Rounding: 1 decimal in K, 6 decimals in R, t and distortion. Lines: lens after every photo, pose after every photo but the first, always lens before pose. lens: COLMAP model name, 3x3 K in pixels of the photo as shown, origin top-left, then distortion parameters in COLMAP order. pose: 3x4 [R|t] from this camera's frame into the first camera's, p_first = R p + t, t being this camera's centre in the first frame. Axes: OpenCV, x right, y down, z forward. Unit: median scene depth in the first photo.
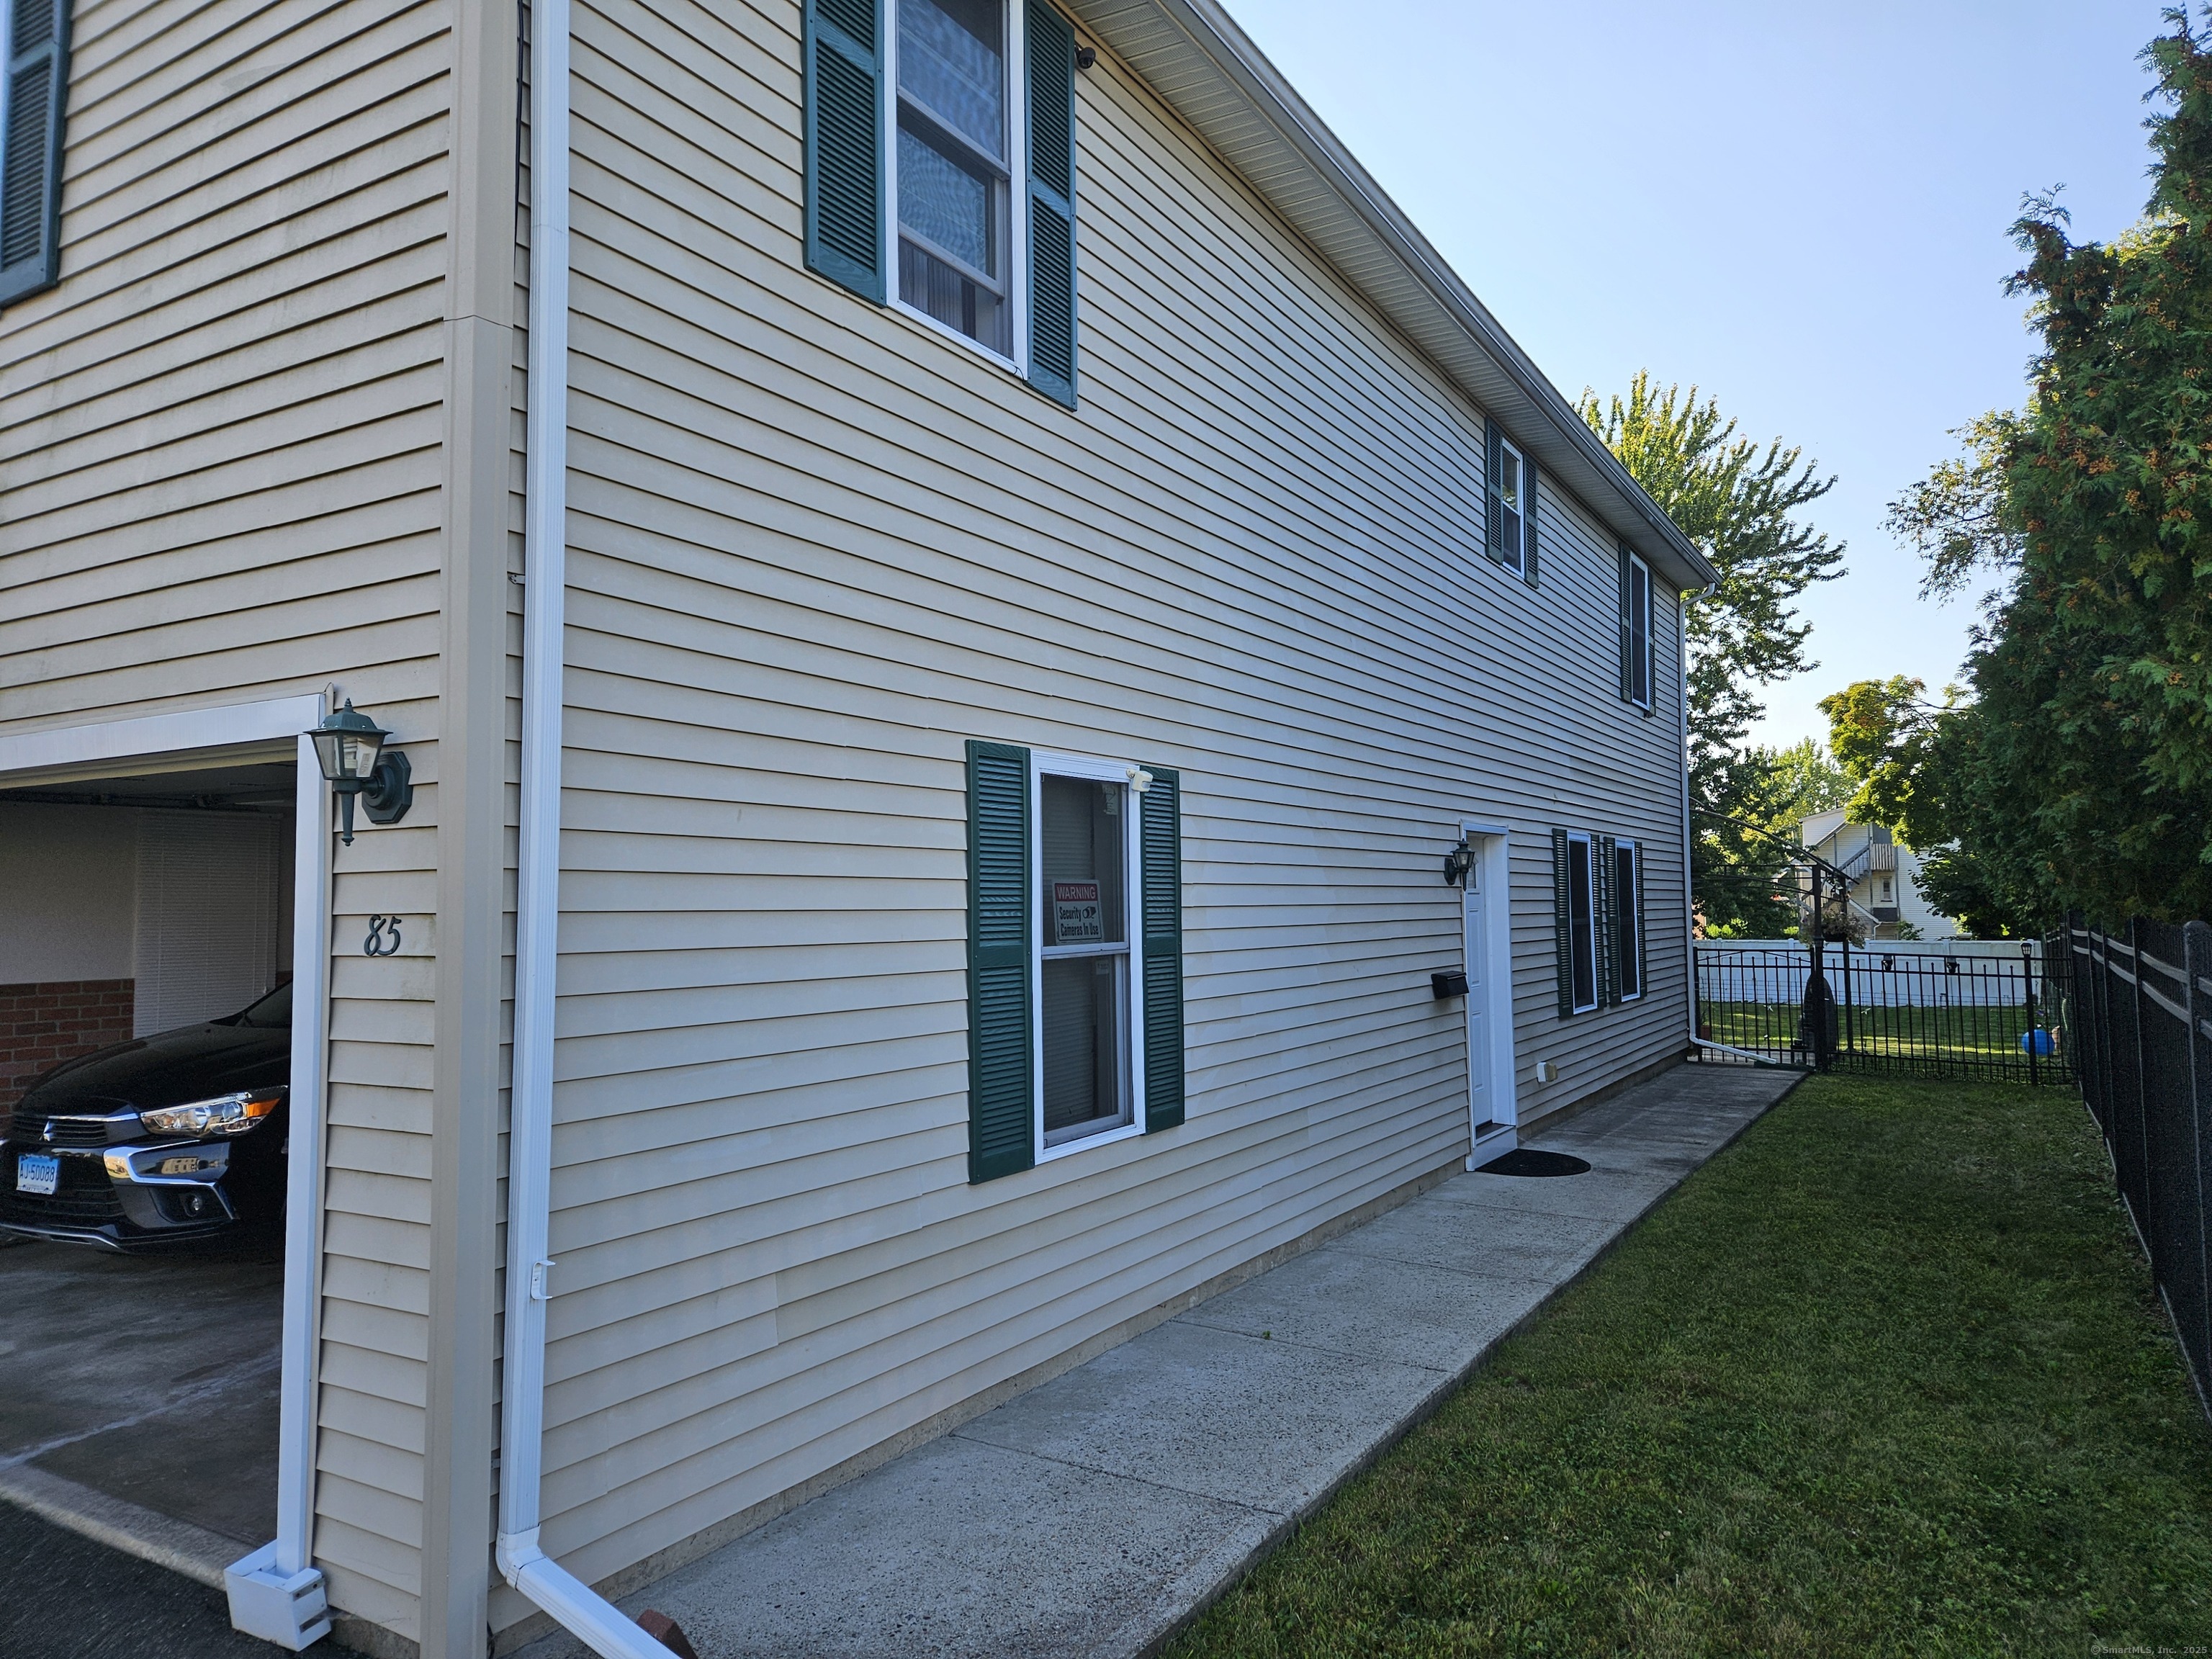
lens RADIAL K [[1489.3, 0, 1103.5], [0, 1489.3, 808.3], [0, 0, 1]] dist [0.054623, -0.046429]
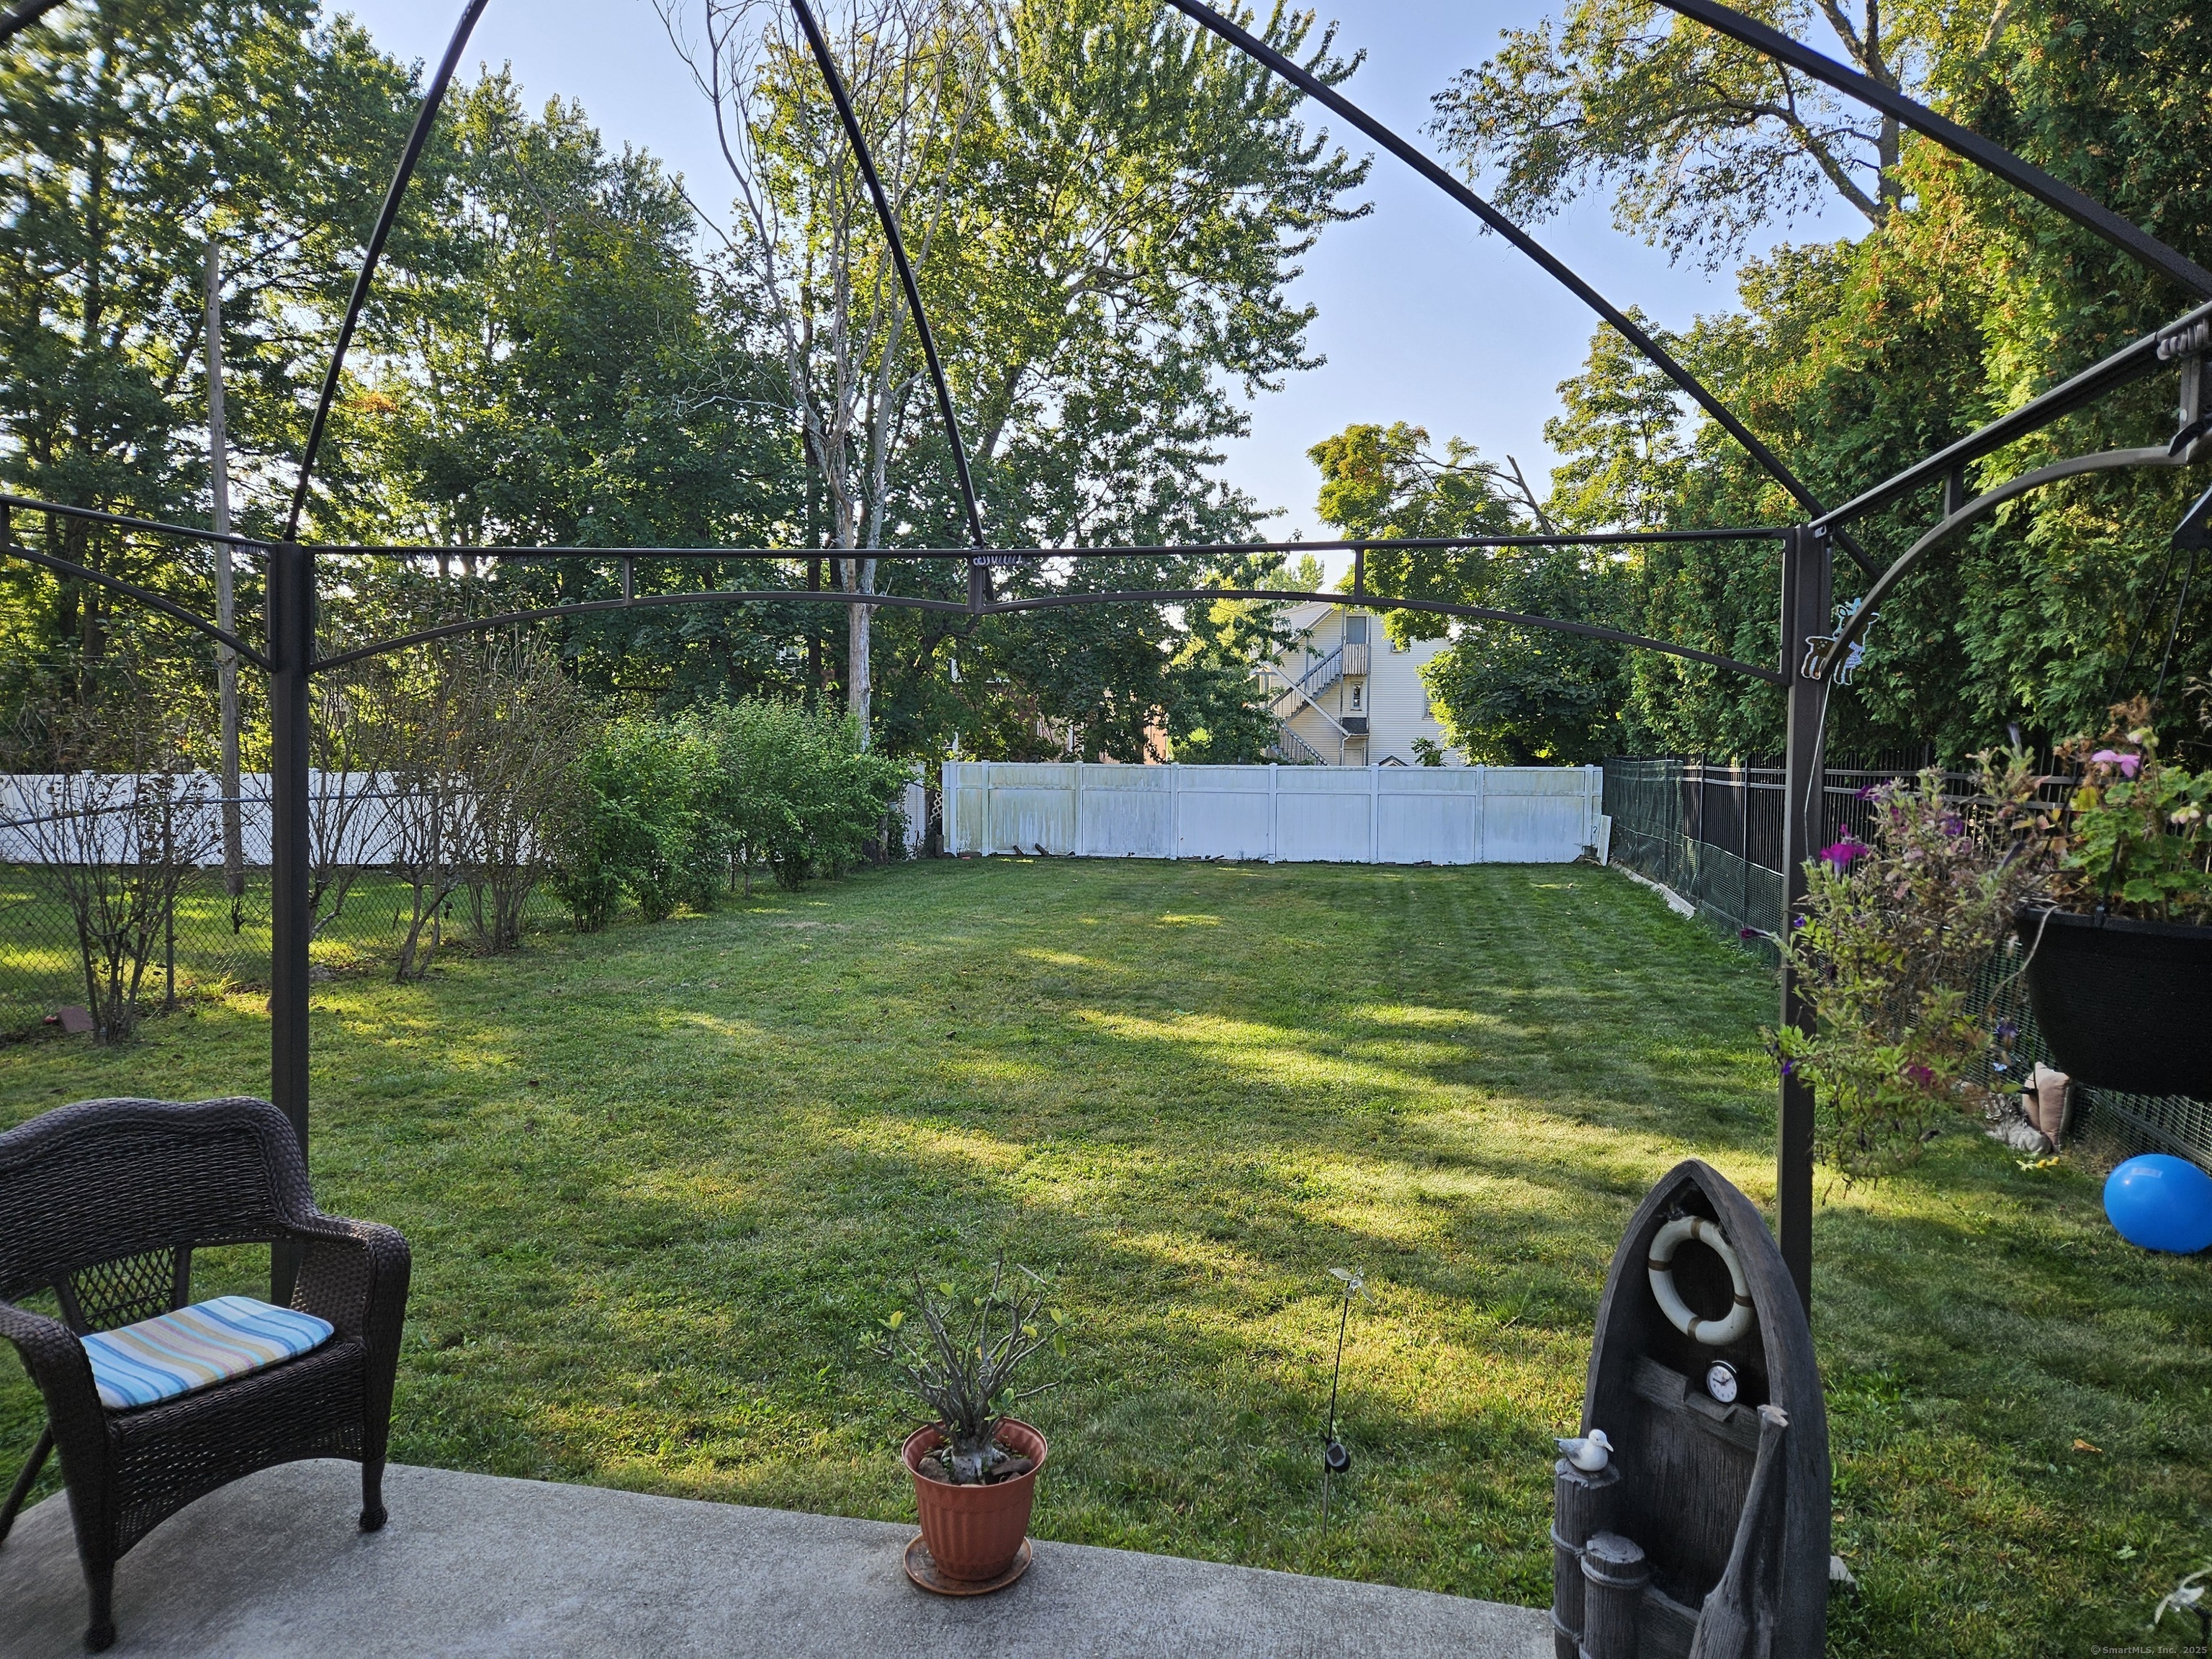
lens RADIAL K [[1489.3, 0, 1092.9], [0, 1489.3, 823.8], [0, 0, 1]] dist [0.054623, -0.046429]
pose [[0.947456, -0.019208, 0.319310, 1.030256], [-0.025333, 0.990555, 0.134754, 0.152509], [-0.318883, -0.135762, 0.938020, 2.438392]]
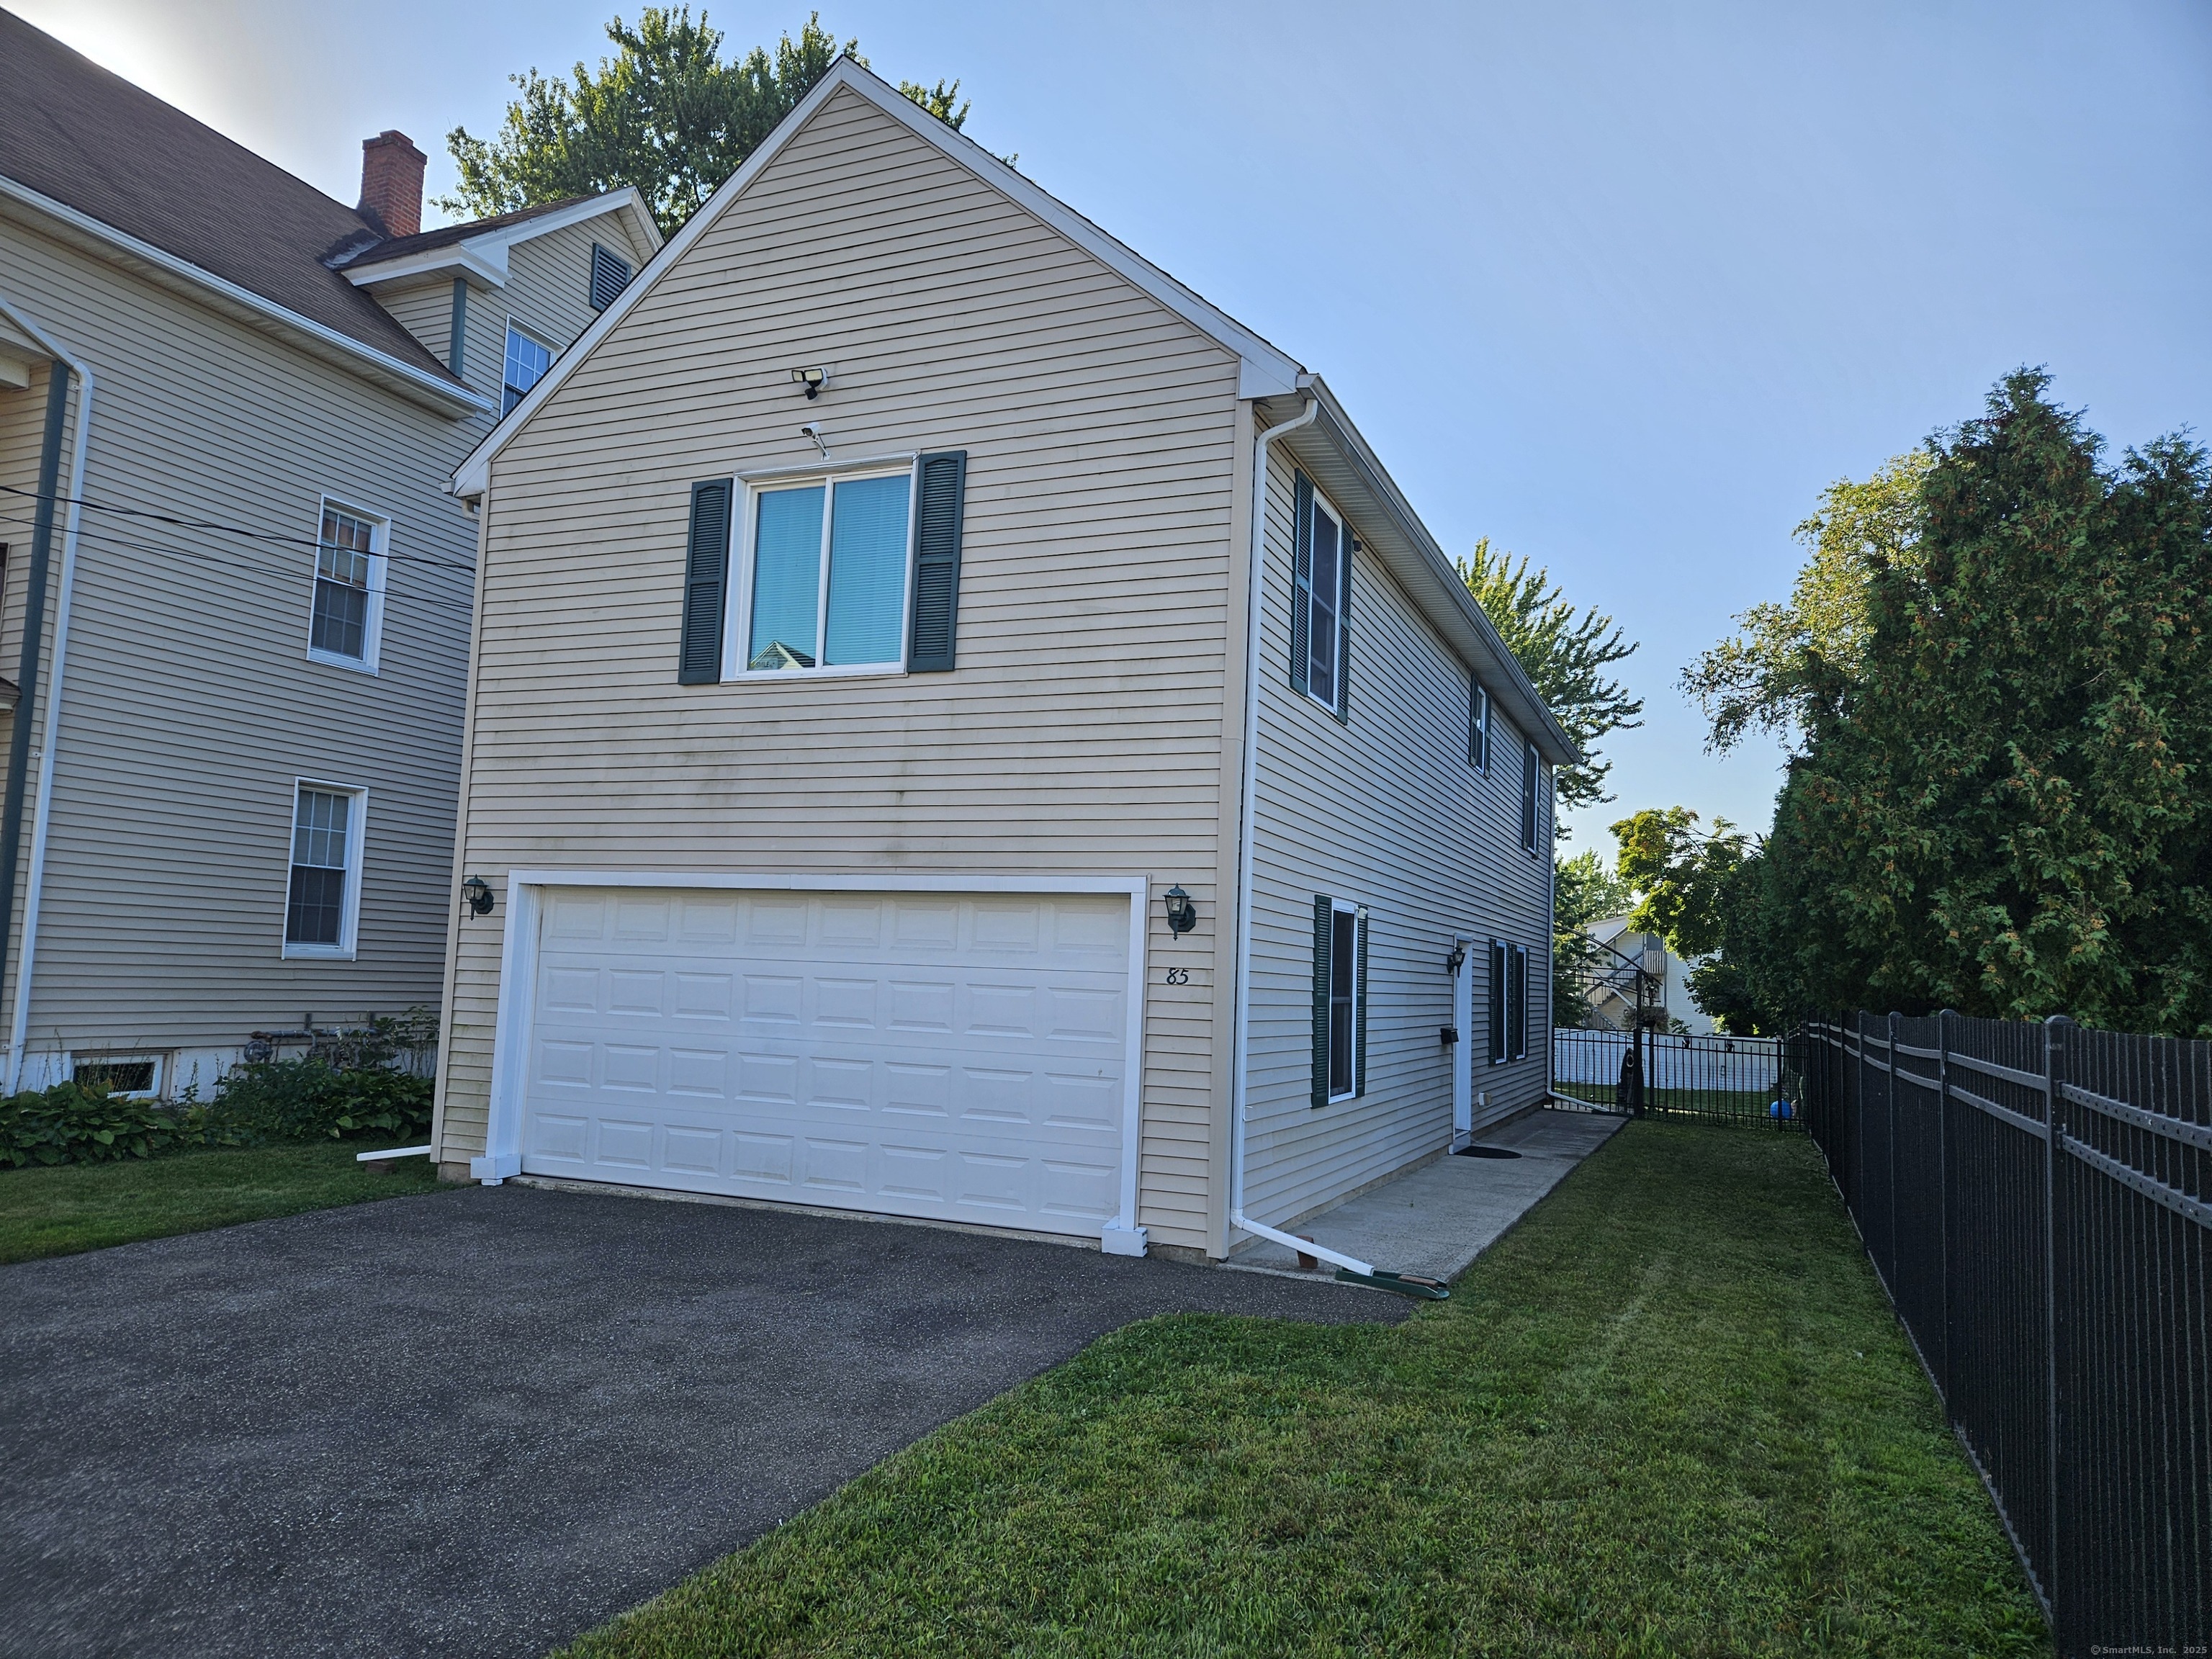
lens RADIAL K [[1489.3, 0, 1077.5], [0, 1489.3, 823.2], [0, 0, 1]] dist [0.054623, -0.046429]
pose [[0.991624, 0.061779, 0.113421, -0.507788], [-0.057733, 0.997585, -0.038621, -0.035065], [-0.115533, 0.031750, 0.992796, -0.788248]]
